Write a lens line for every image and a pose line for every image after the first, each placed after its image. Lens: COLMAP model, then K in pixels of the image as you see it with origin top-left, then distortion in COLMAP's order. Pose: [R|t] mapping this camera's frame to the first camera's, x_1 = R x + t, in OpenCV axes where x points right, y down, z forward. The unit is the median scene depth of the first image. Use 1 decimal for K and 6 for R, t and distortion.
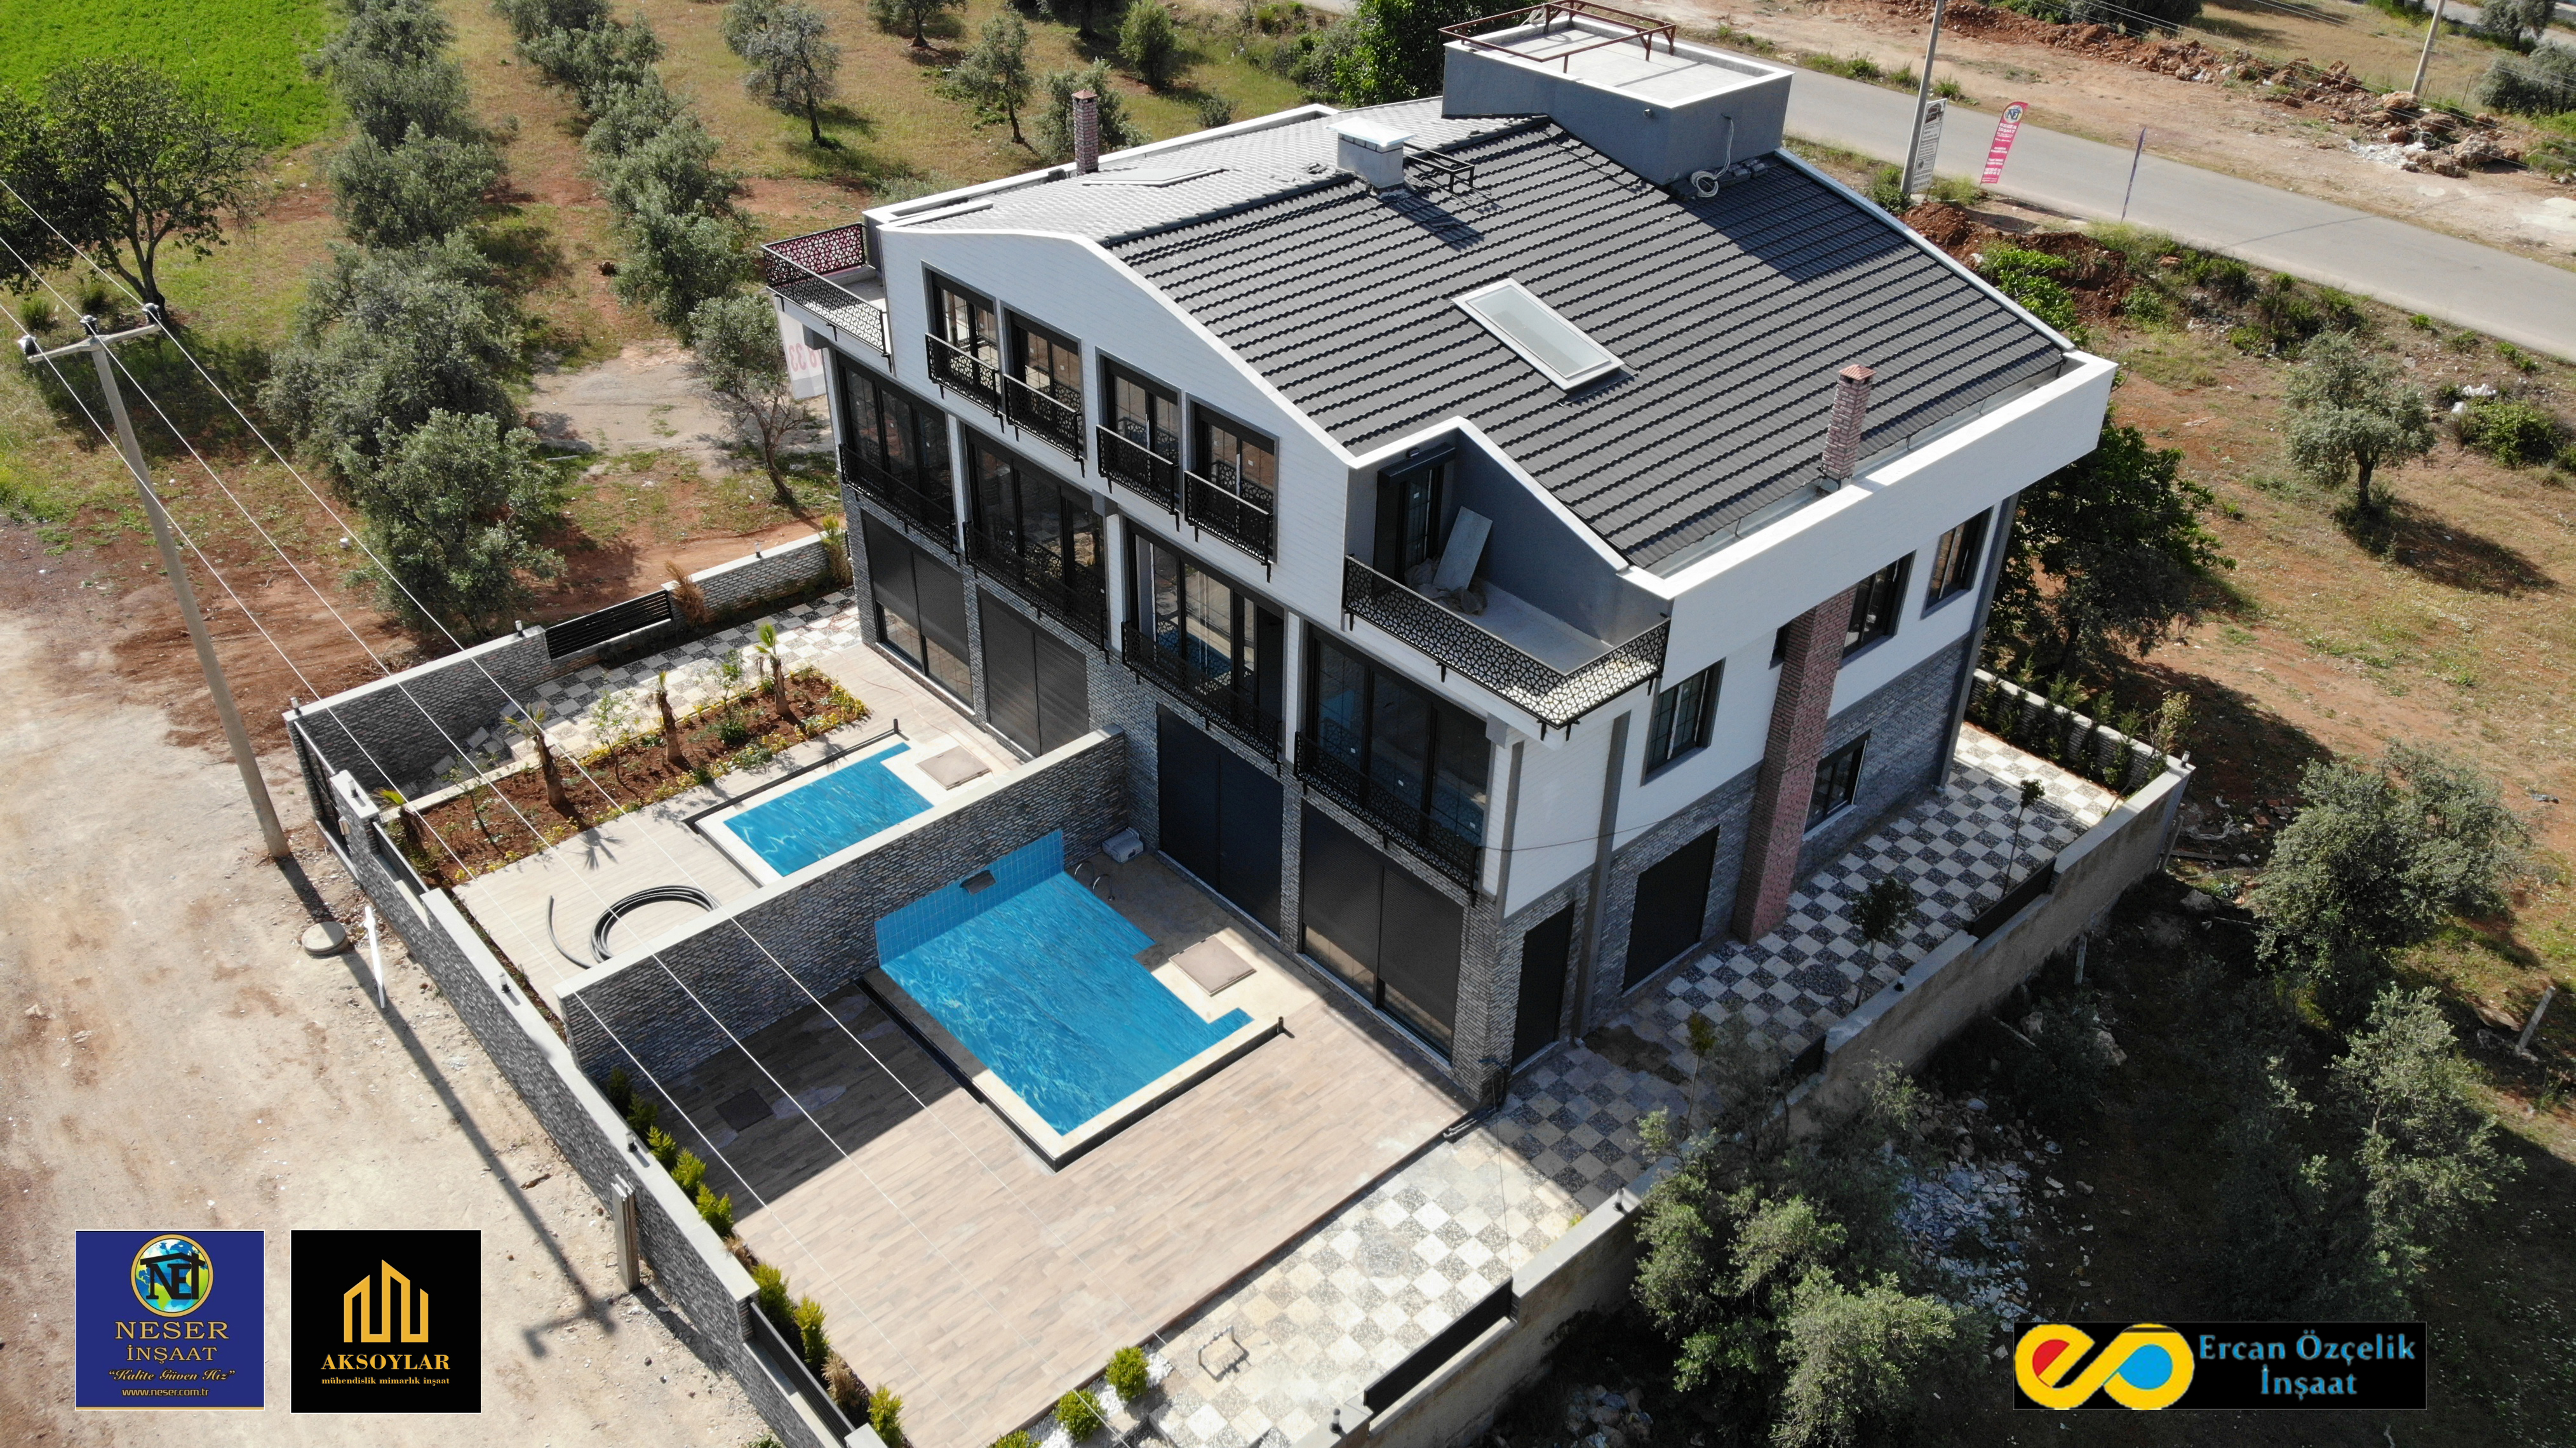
lens RADIAL K [[1892.8, 0, 1288.0], [0, 1892.8, 724.0], [0, 0, 1]] dist [0.109492, -0.240567]
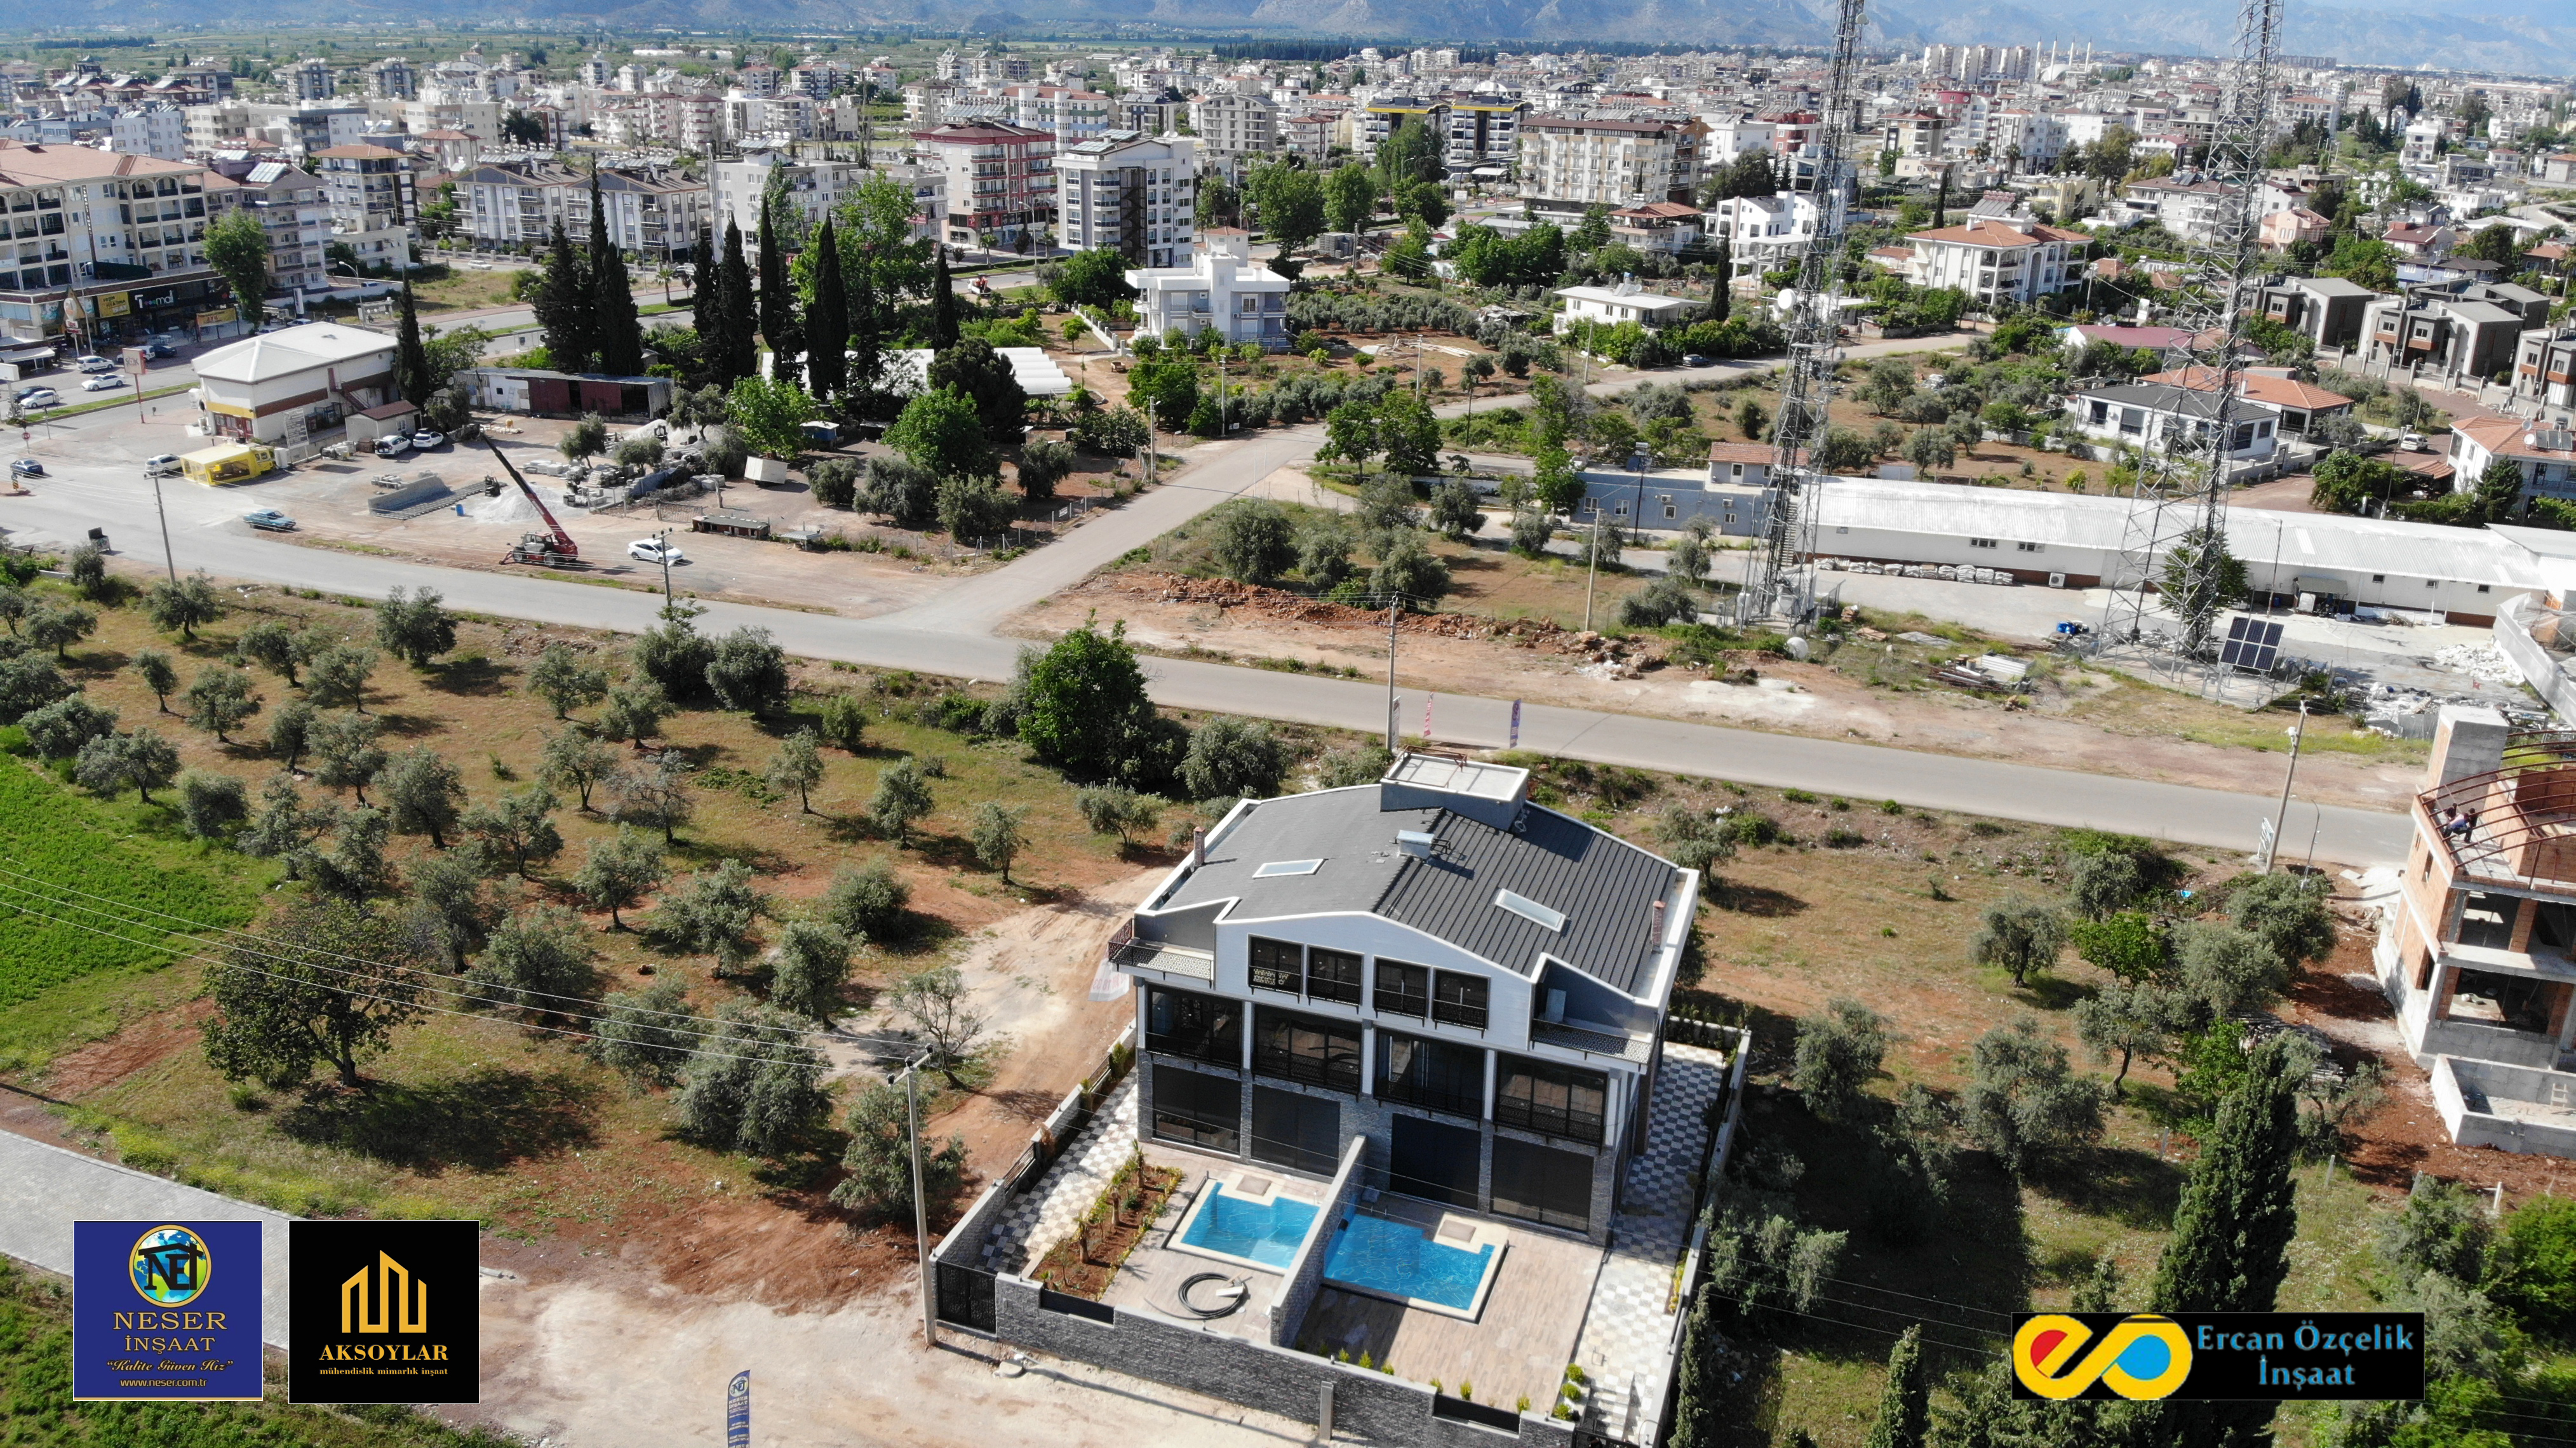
lens RADIAL K [[1934.3, 0, 1262.4], [0, 1934.3, 627.2], [0, 0, 1]] dist [0.117442, -0.282679]
pose [[0.880818, -0.146079, 0.450356, -1.107879], [0.260646, 0.943706, -0.203674, -0.119974], [-0.395251, 0.296783, 0.869308, -1.004688]]
